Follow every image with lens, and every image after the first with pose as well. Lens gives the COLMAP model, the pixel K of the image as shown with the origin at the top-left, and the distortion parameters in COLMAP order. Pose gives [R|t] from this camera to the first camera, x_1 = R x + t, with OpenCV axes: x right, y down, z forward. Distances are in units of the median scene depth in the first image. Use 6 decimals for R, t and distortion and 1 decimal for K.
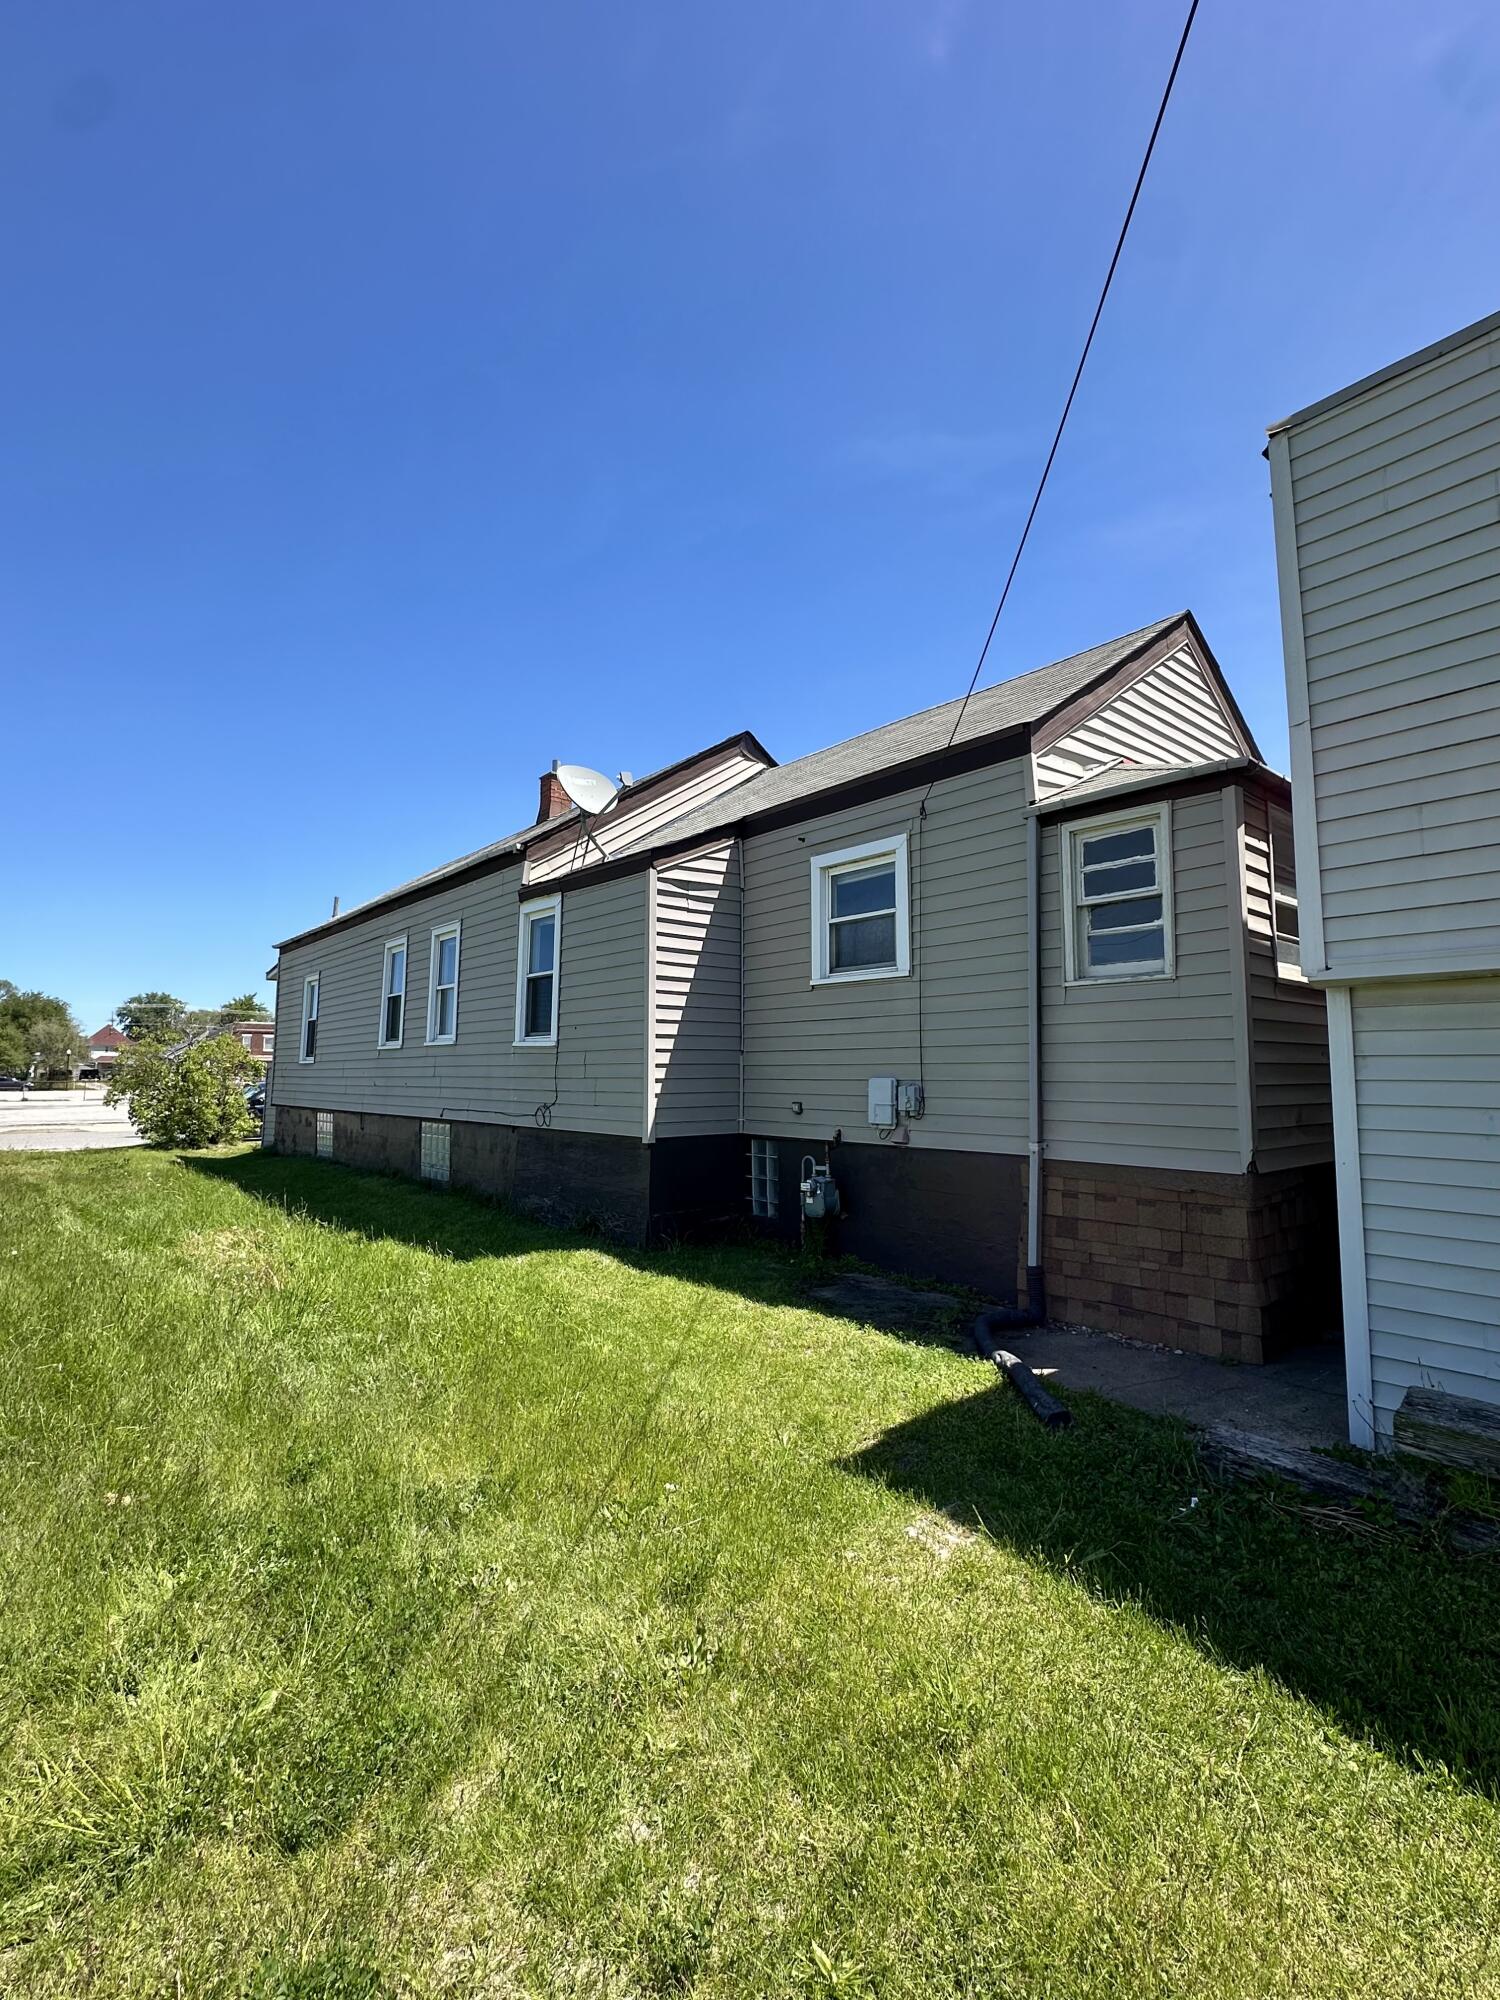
lens RADIAL K [[926.0, 0, 750.0], [0, 926.0, 1000.0], [0, 0, 1]] dist [-0.000330, -0.000016]
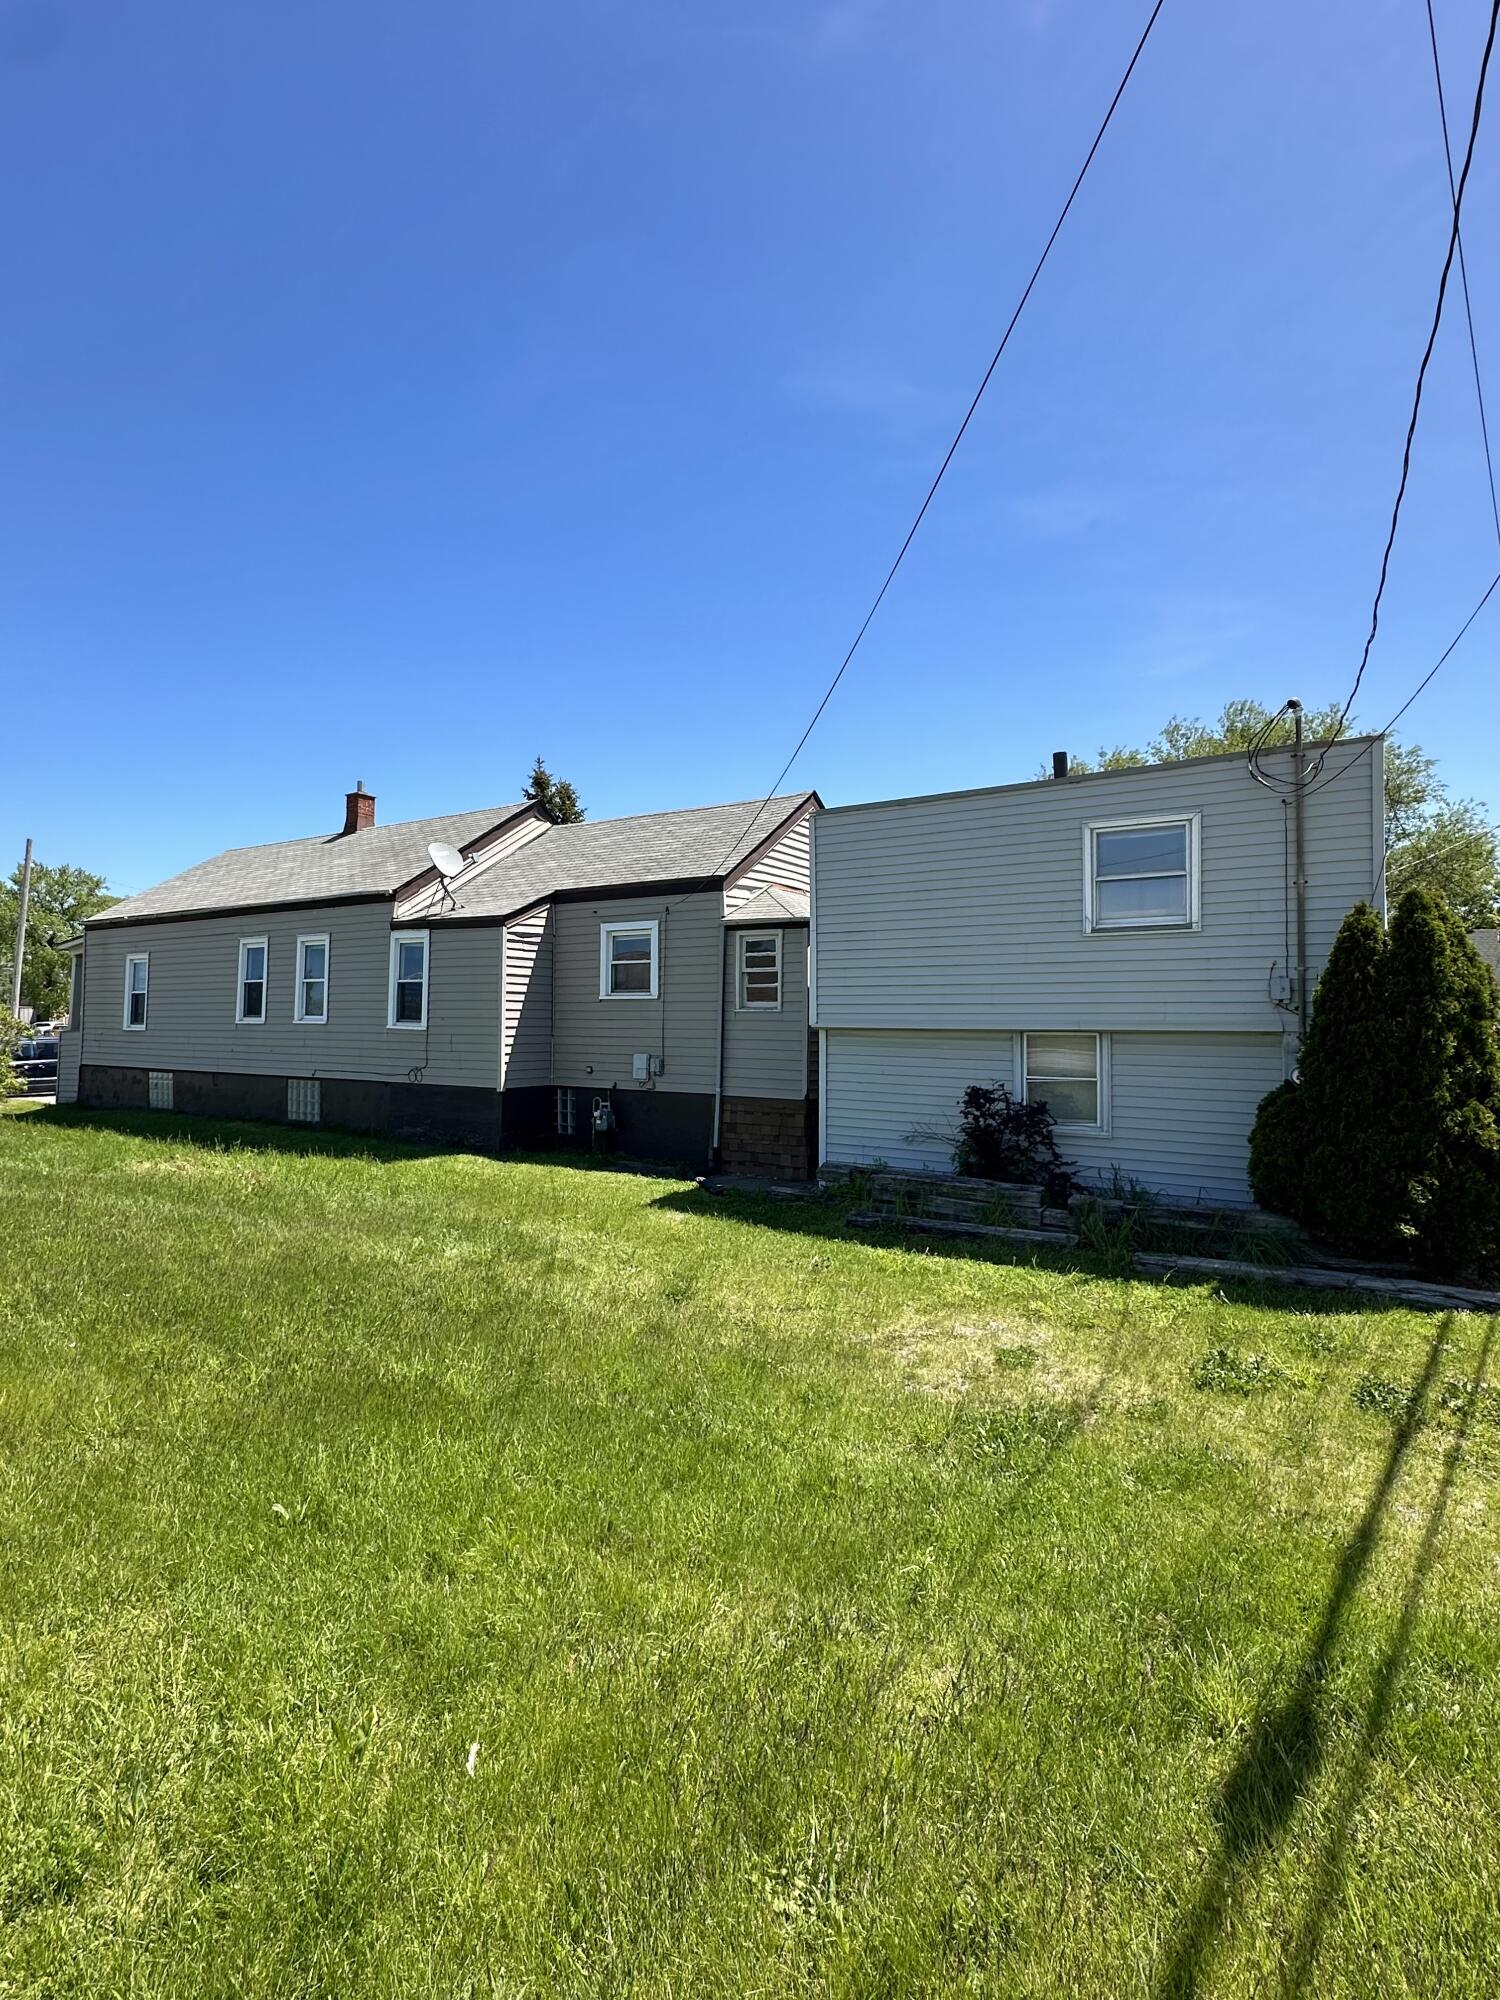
lens RADIAL K [[988.6, 0, 750.0], [0, 988.6, 1000.0], [0, 0, 1]] dist [-0.000965, 0.000001]
pose [[0.955041, 0.014952, 0.296097, -0.212217], [-0.031717, 0.998149, 0.051897, -0.119090], [-0.294773, -0.058955, 0.953747, -0.841633]]
